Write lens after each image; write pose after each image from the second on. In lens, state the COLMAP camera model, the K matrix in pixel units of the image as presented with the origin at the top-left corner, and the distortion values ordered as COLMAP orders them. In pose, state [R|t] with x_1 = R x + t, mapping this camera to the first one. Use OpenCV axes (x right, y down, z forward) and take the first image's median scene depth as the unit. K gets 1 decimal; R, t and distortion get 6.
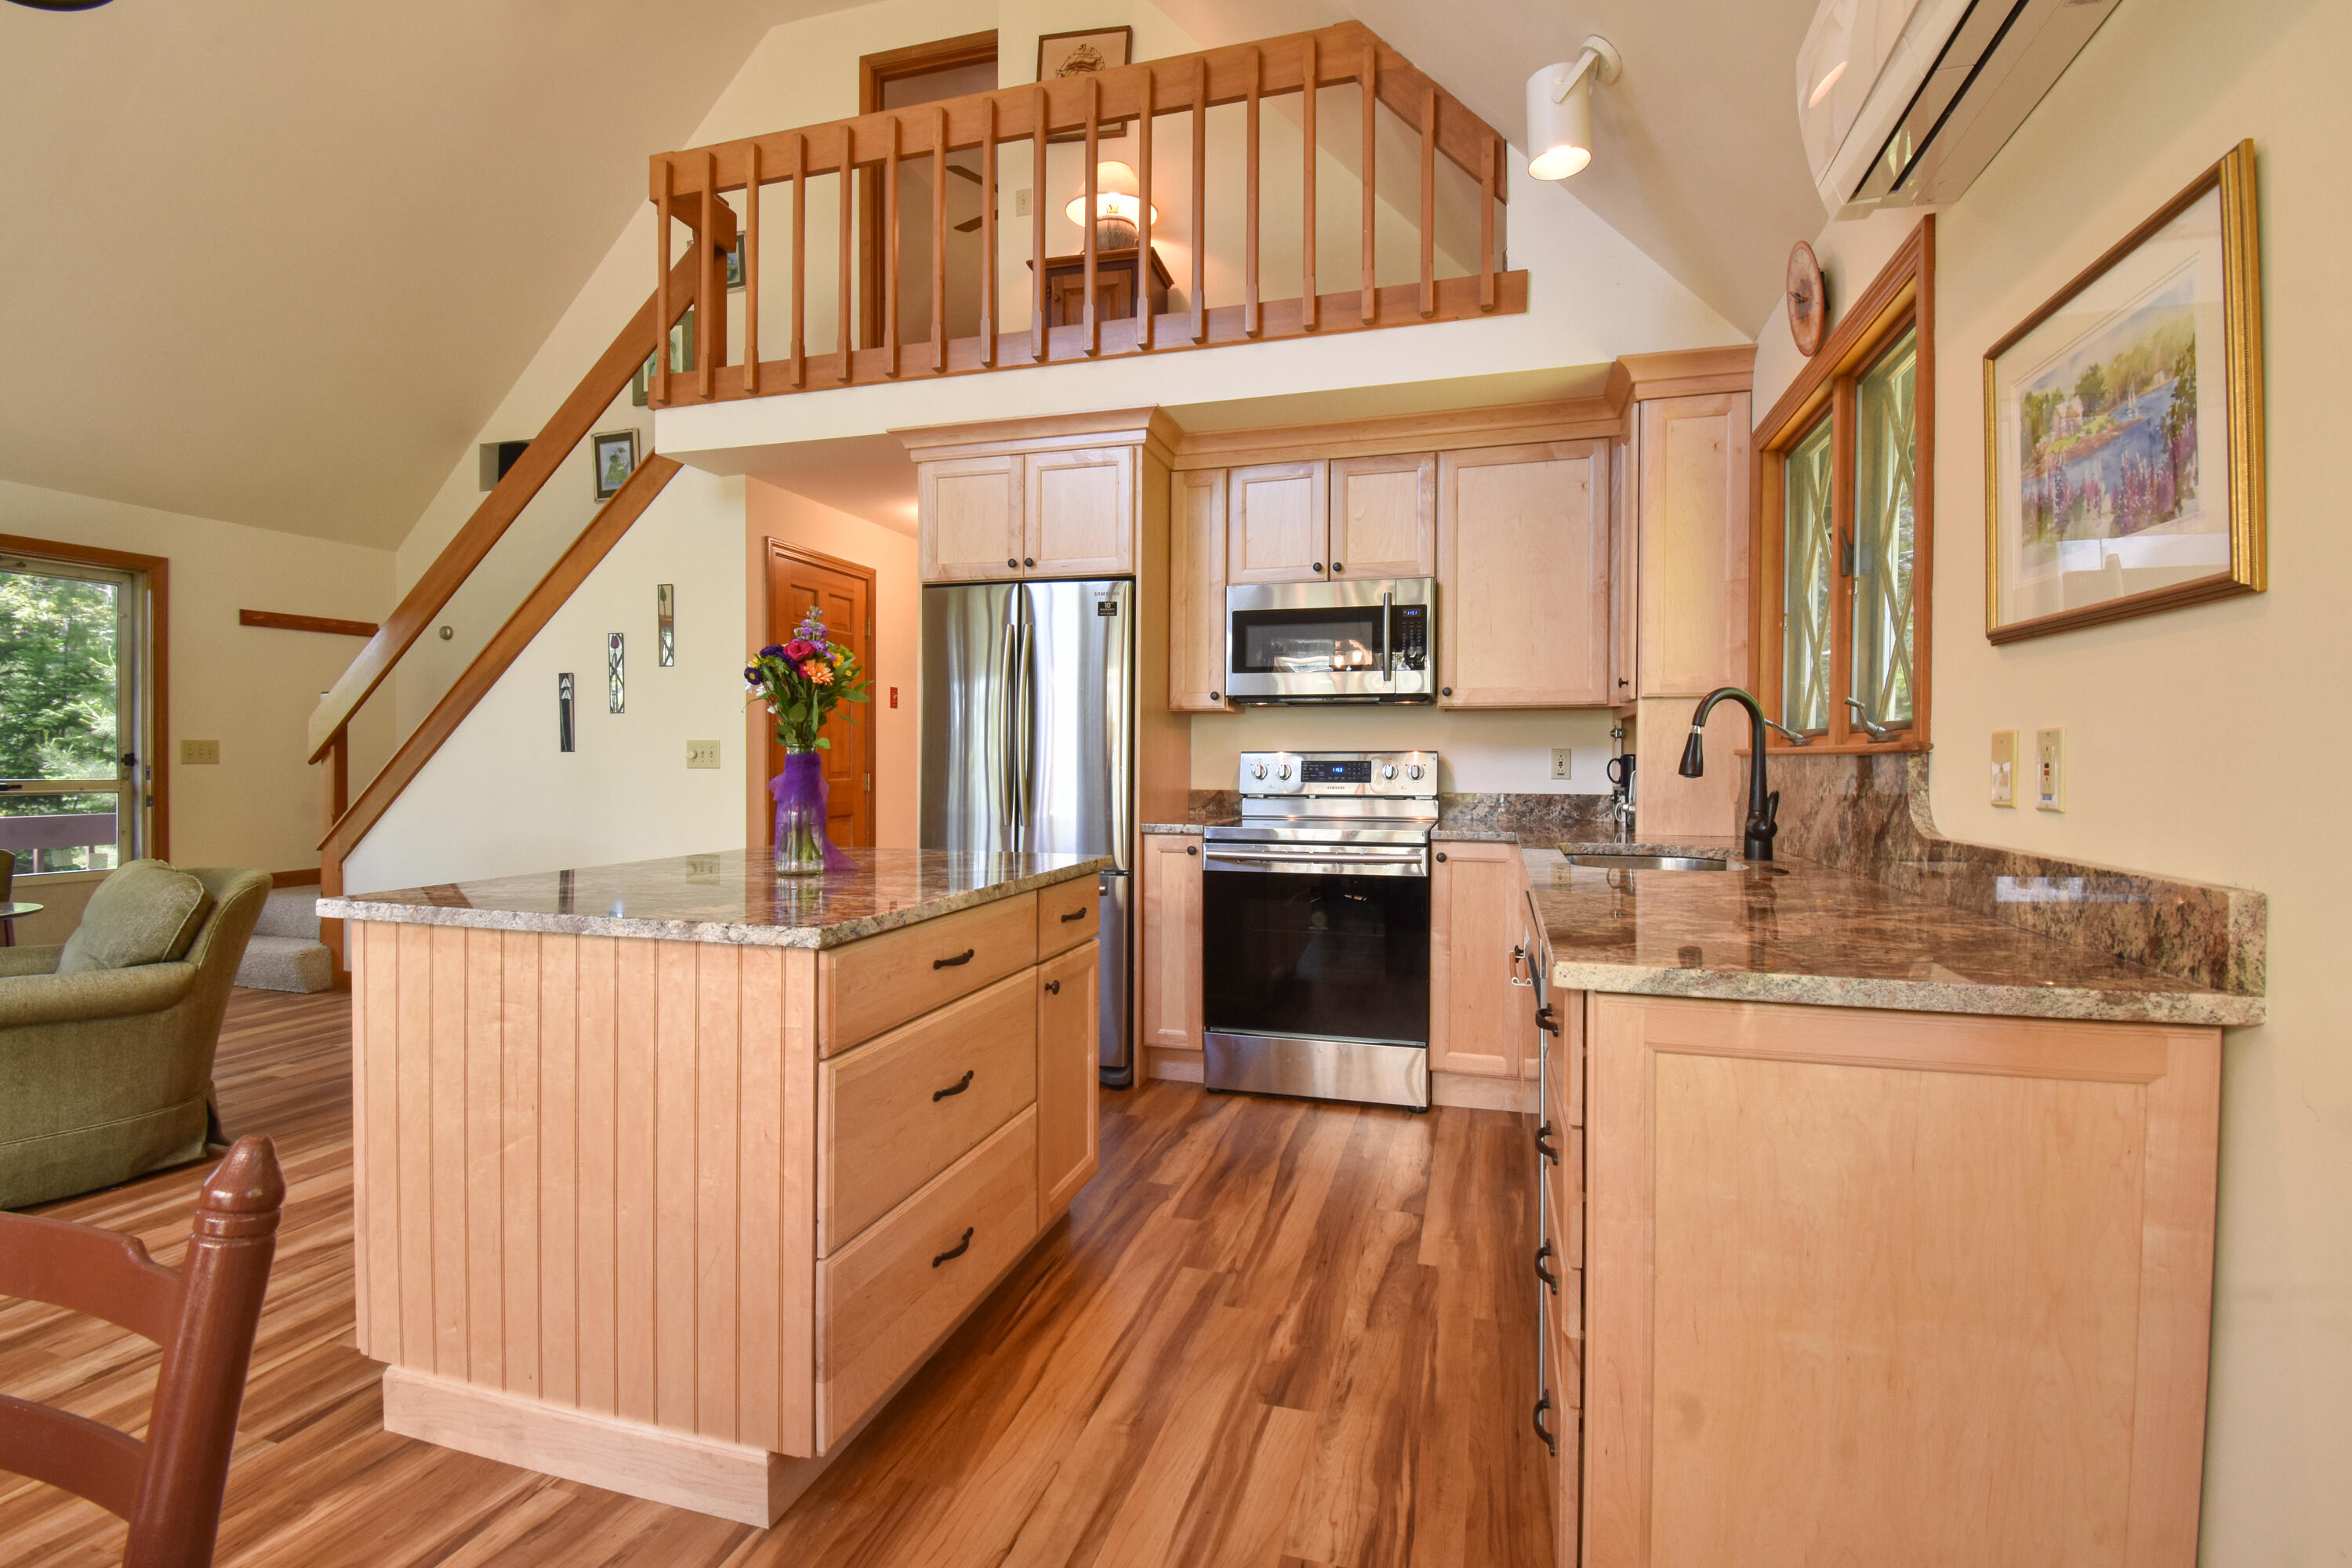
lens RADIAL K [[1058.9, 0, 1178.2], [0, 1058.9, 768.6], [0, 0, 1]] dist [0.019988, -0.025871]
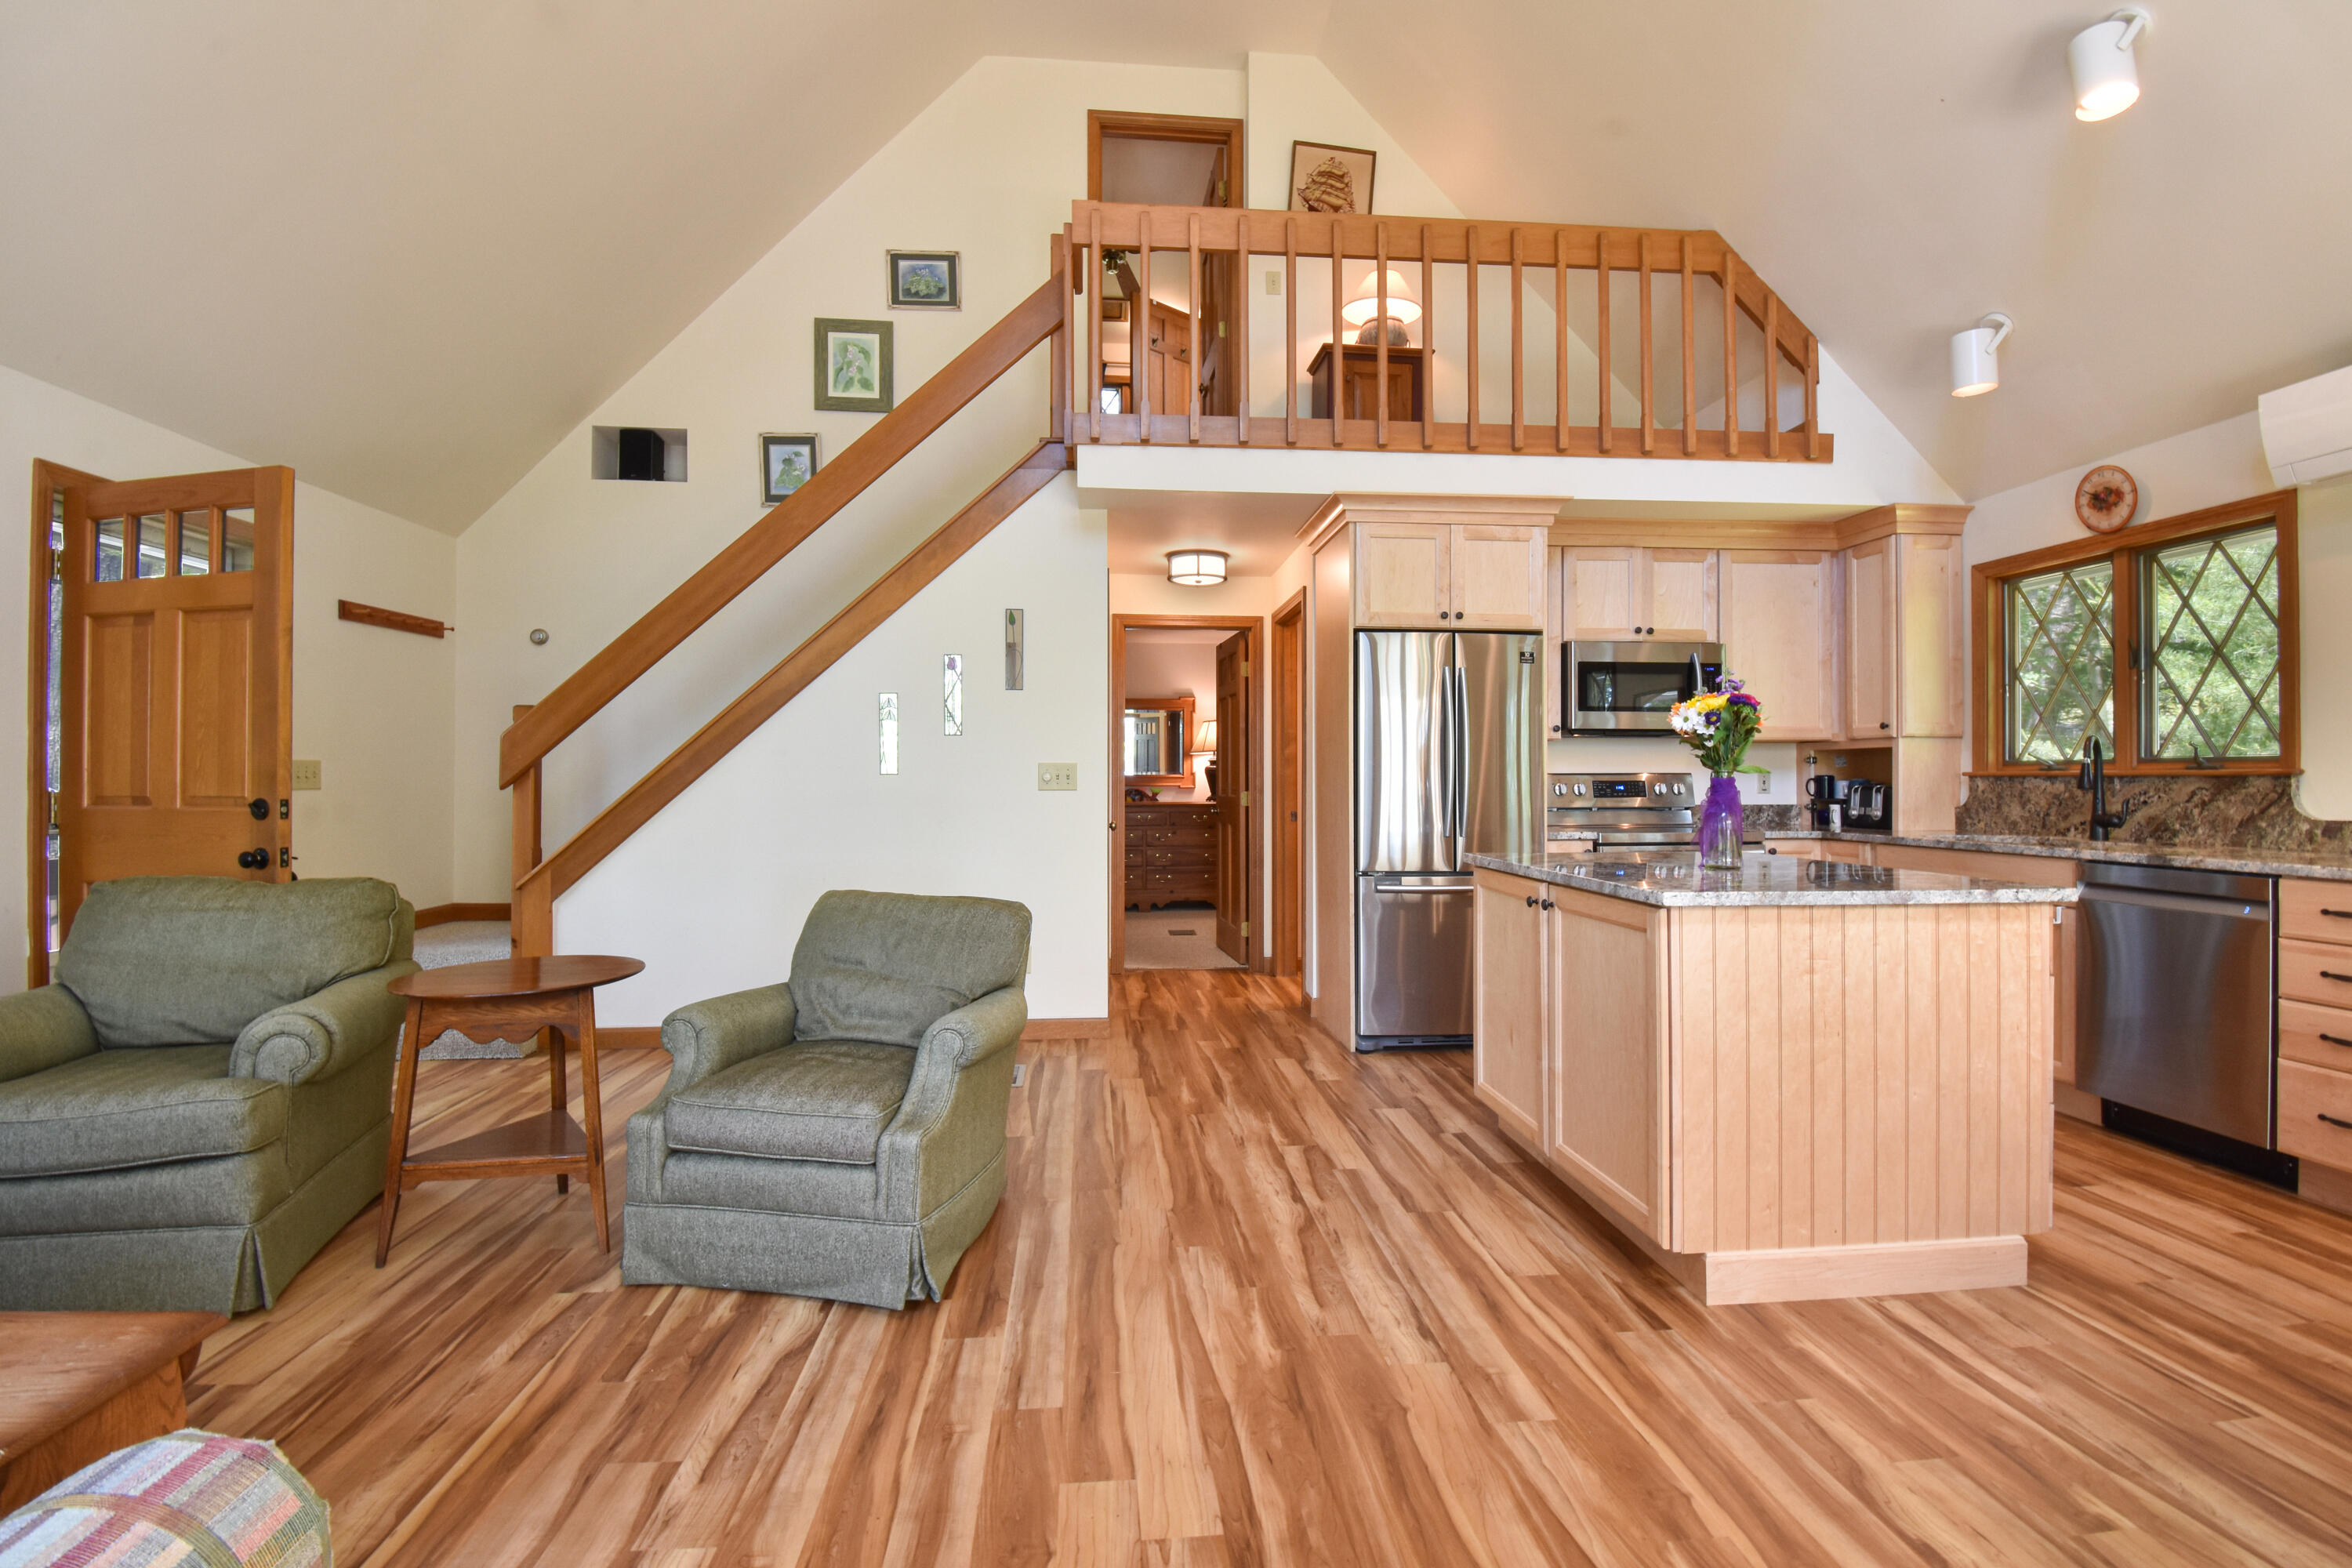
lens RADIAL K [[1058.9, 0, 1178.2], [0, 1058.9, 768.6], [0, 0, 1]] dist [0.019988, -0.025871]
pose [[0.929074, -0.000907, 0.369893, -0.989660], [0.007337, 0.999845, -0.015975, -0.006192], [-0.369821, 0.017556, 0.928937, 0.011560]]
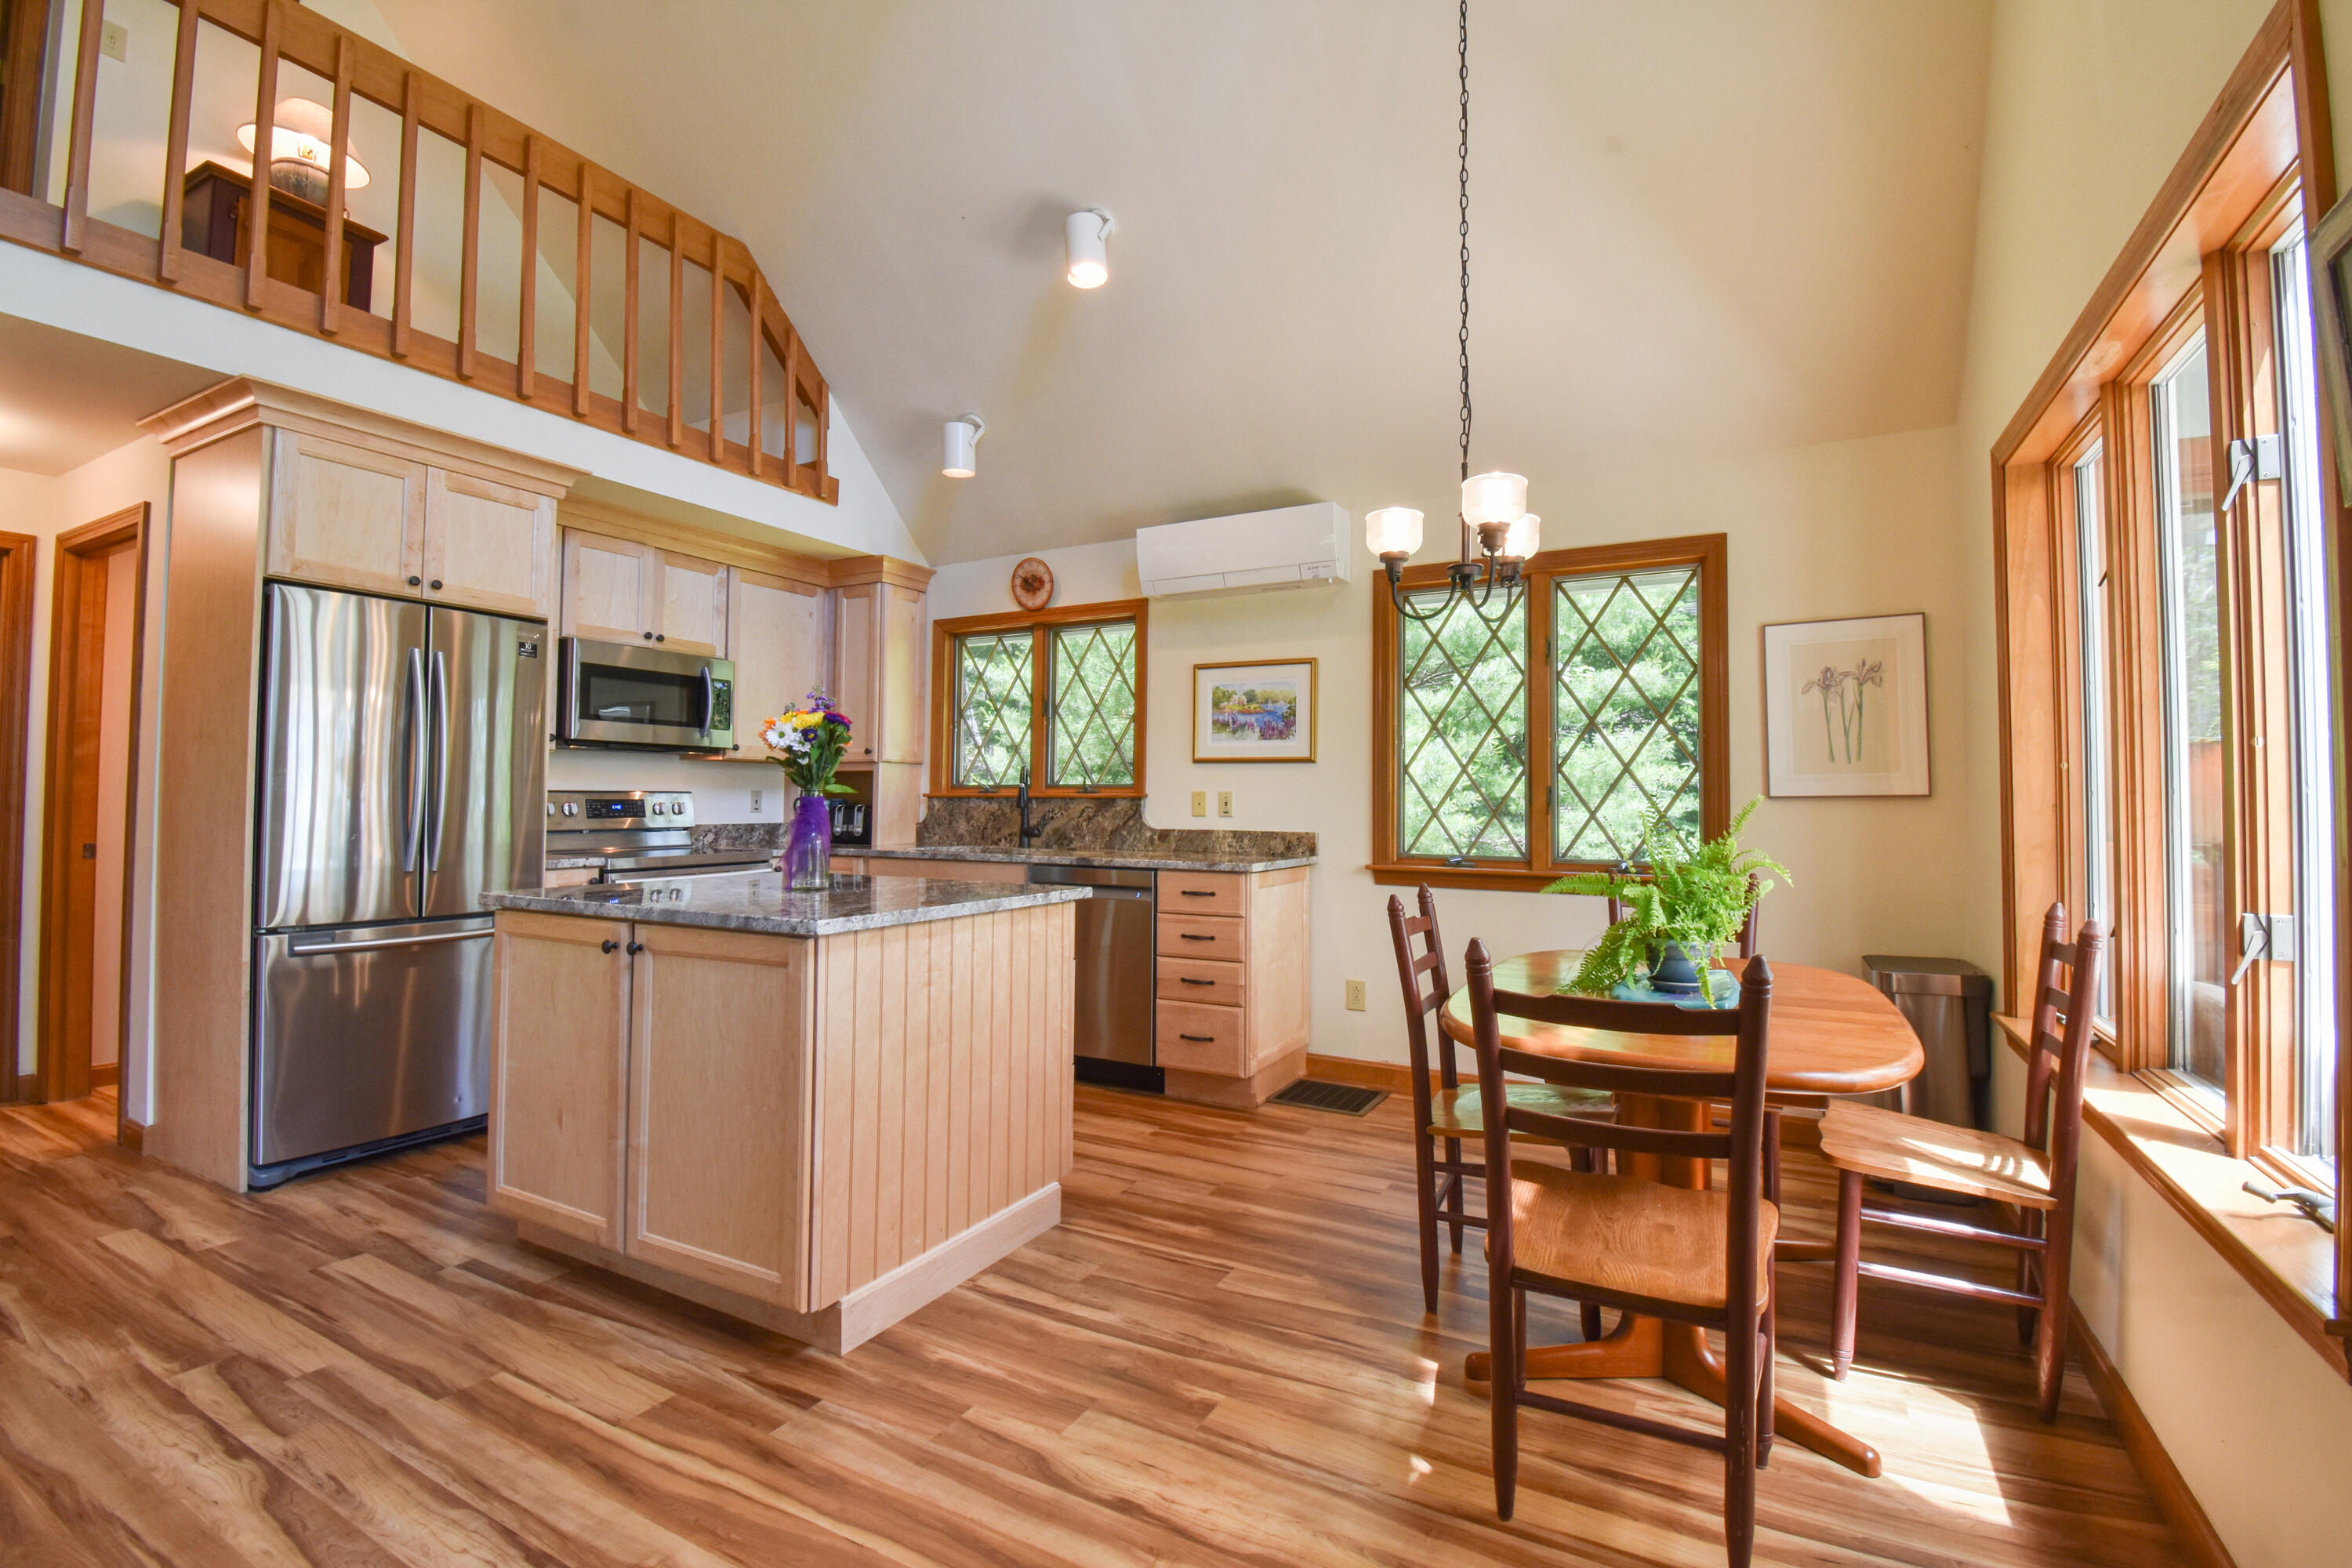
lens RADIAL K [[1039.9, 0, 1197.4], [0, 1039.9, 766.4], [0, 0, 1]] dist [0.016447, -0.023932]
pose [[0.199612, 0.030413, 0.979403, -1.009030], [0.002610, 0.999498, -0.031569, -0.006331], [-0.979872, 0.008858, 0.199432, 0.190687]]
